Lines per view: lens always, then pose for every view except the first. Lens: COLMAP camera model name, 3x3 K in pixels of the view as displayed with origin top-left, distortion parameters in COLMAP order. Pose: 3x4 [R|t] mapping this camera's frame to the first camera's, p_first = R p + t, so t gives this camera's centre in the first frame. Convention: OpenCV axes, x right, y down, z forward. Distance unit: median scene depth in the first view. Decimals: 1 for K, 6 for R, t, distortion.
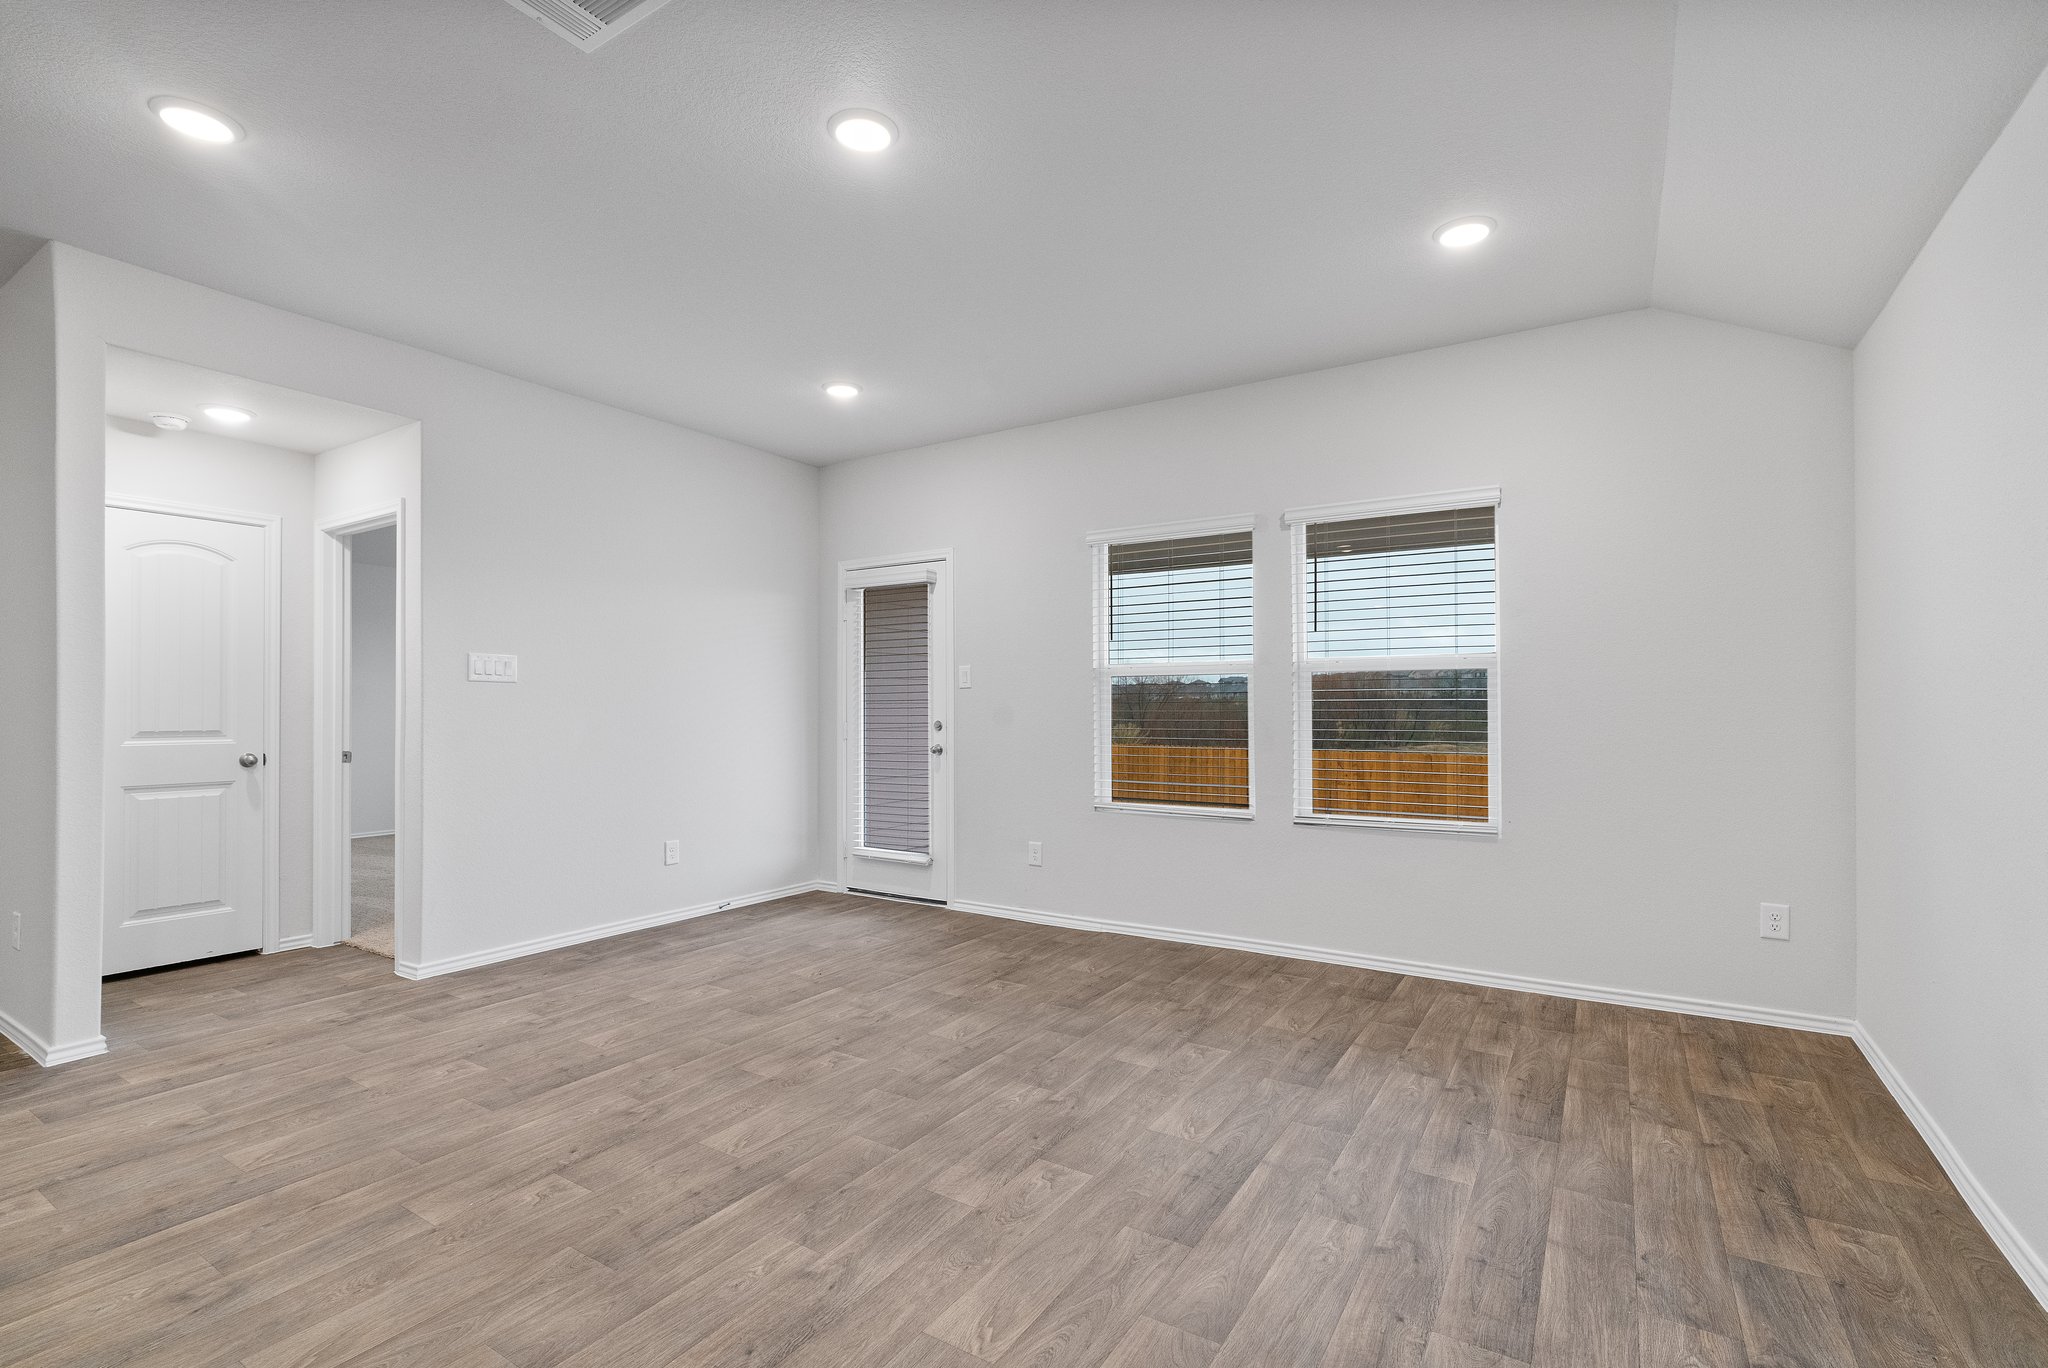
lens RADIAL K [[923.5, 0, 1034.7], [0, 923.5, 682.0], [0, 0, 1]] dist [-0.009822, 0.003974]
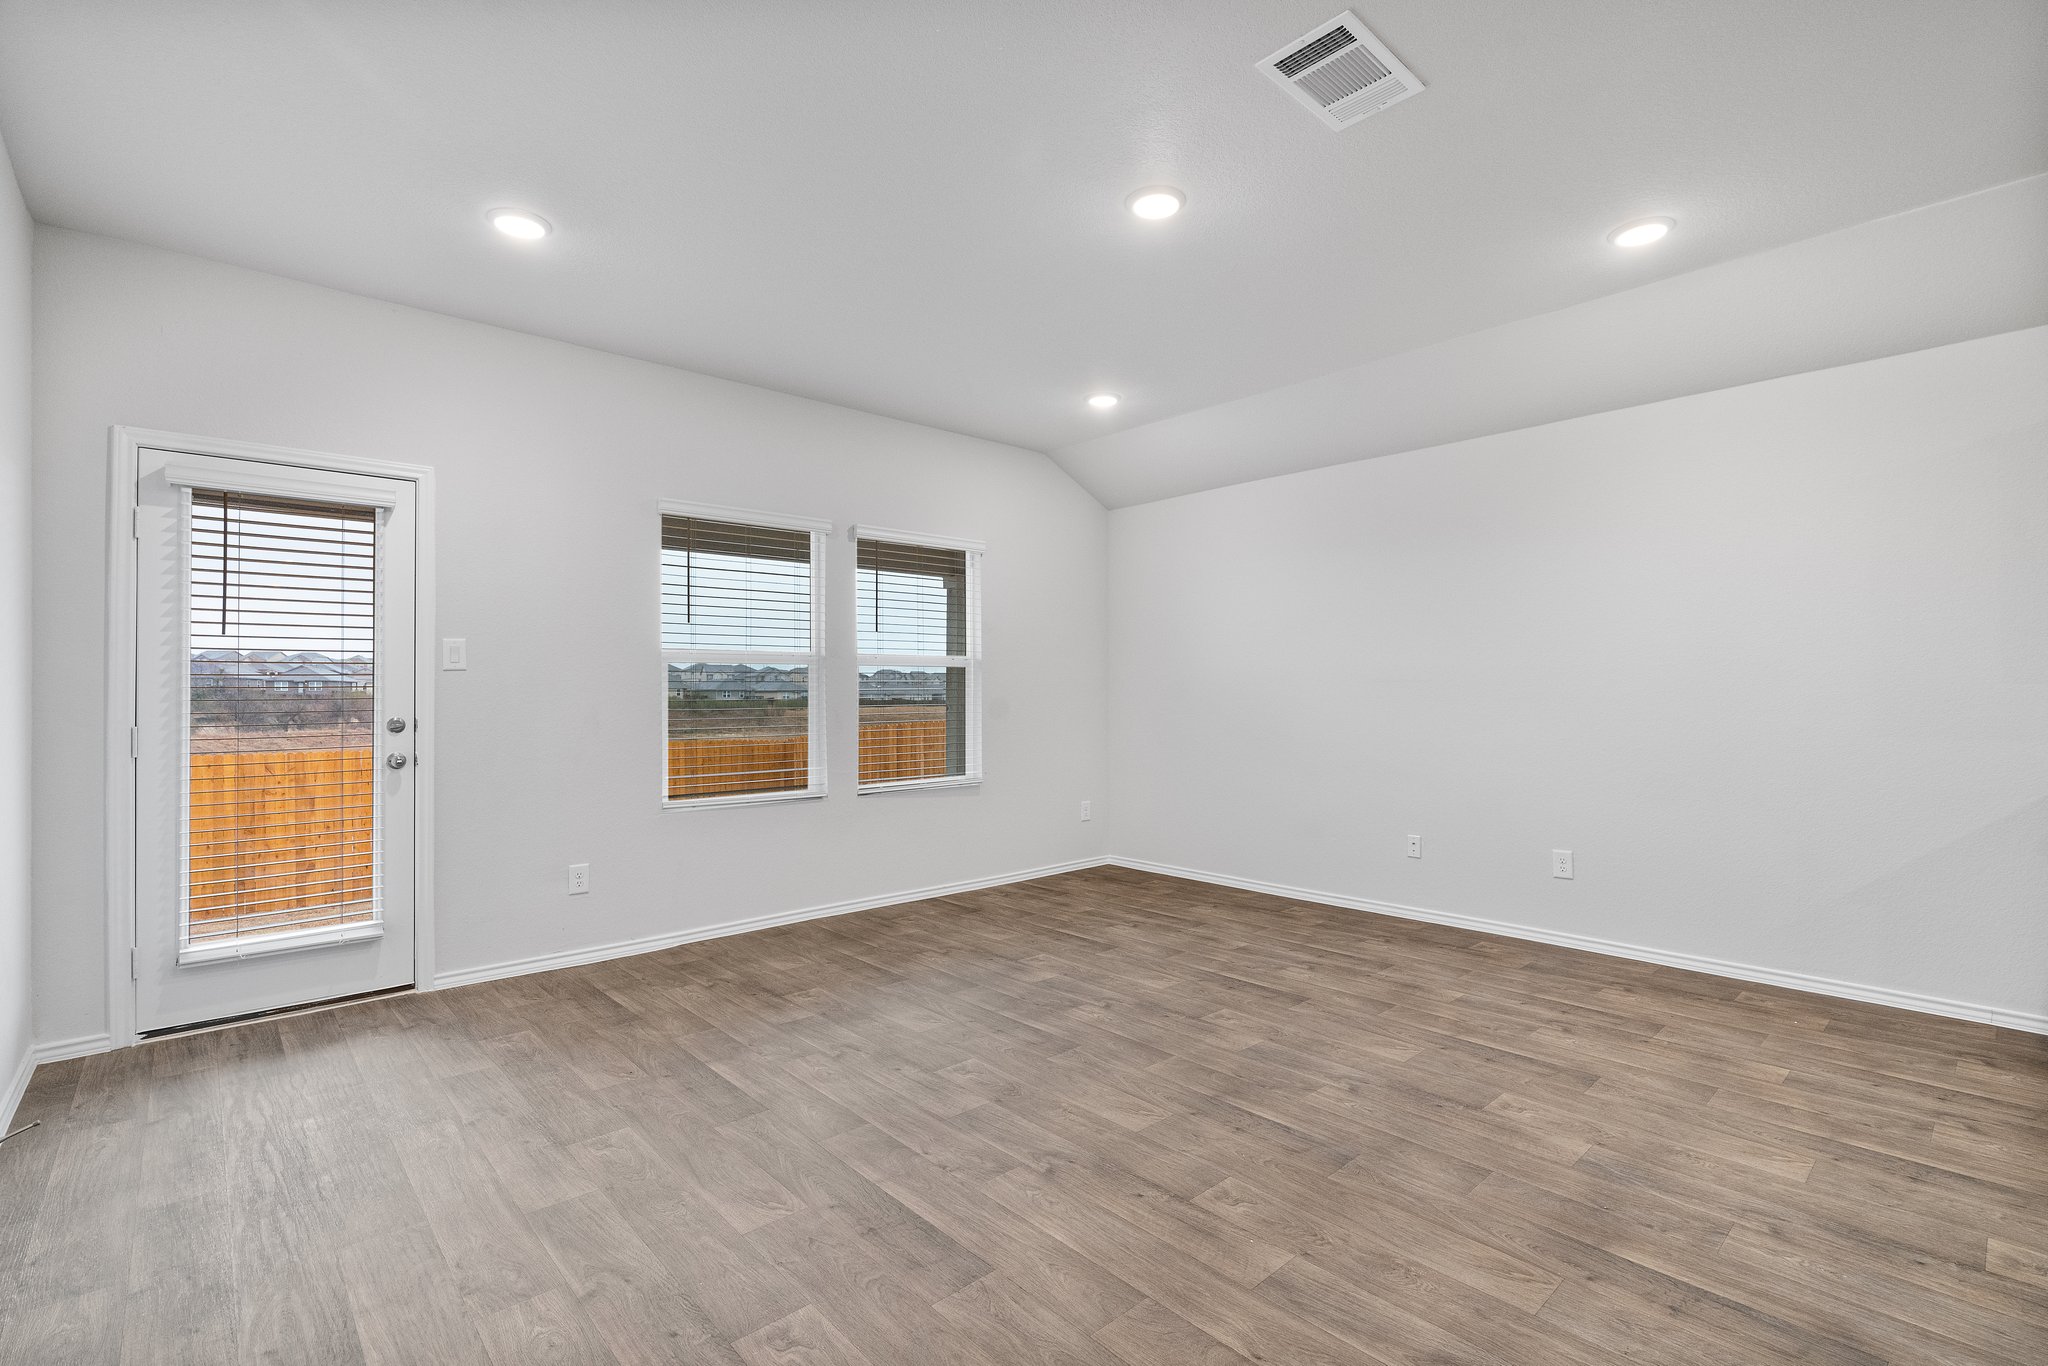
lens RADIAL K [[923.5, 0, 1010.3], [0, 923.5, 674.2], [0, 0, 1]] dist [-0.009822, 0.003974]
pose [[0.275367, 0.020605, 0.961118, -1.058991], [-0.021887, 0.999646, -0.015160, 0.019090], [-0.961090, -0.016861, 0.275720, 0.669579]]
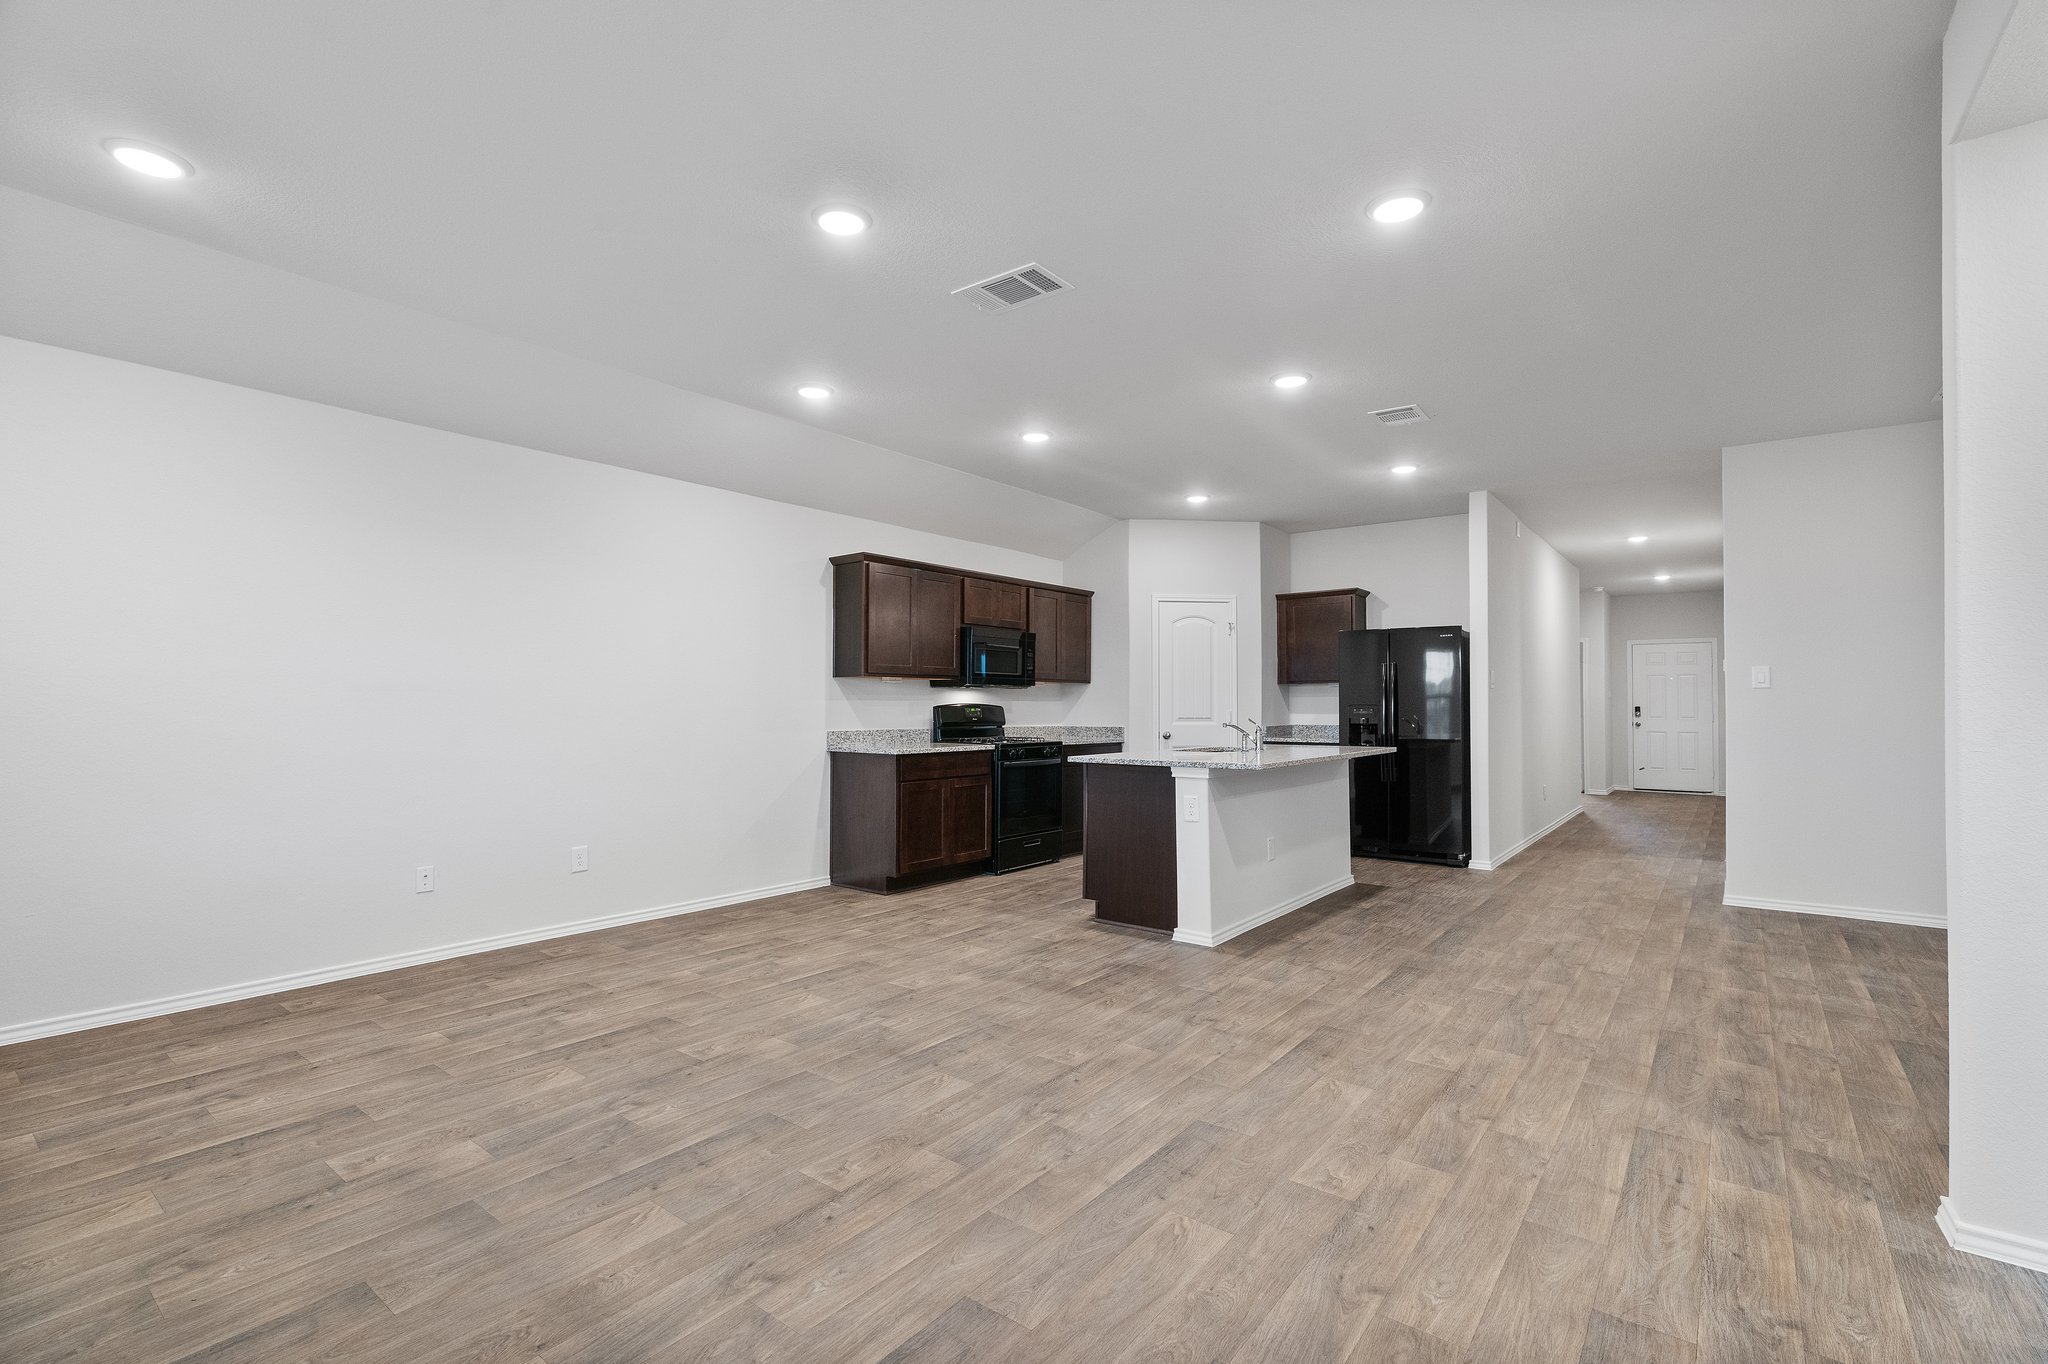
lens RADIAL K [[923.5, 0, 1041.2], [0, 923.5, 693.7], [0, 0, 1]] dist [-0.009822, 0.003974]
pose [[-0.996166, -0.000727, 0.087479, -0.424482], [-0.004053, 0.999275, -0.037858, 0.043617], [-0.087388, -0.038067, -0.995447, 1.670219]]
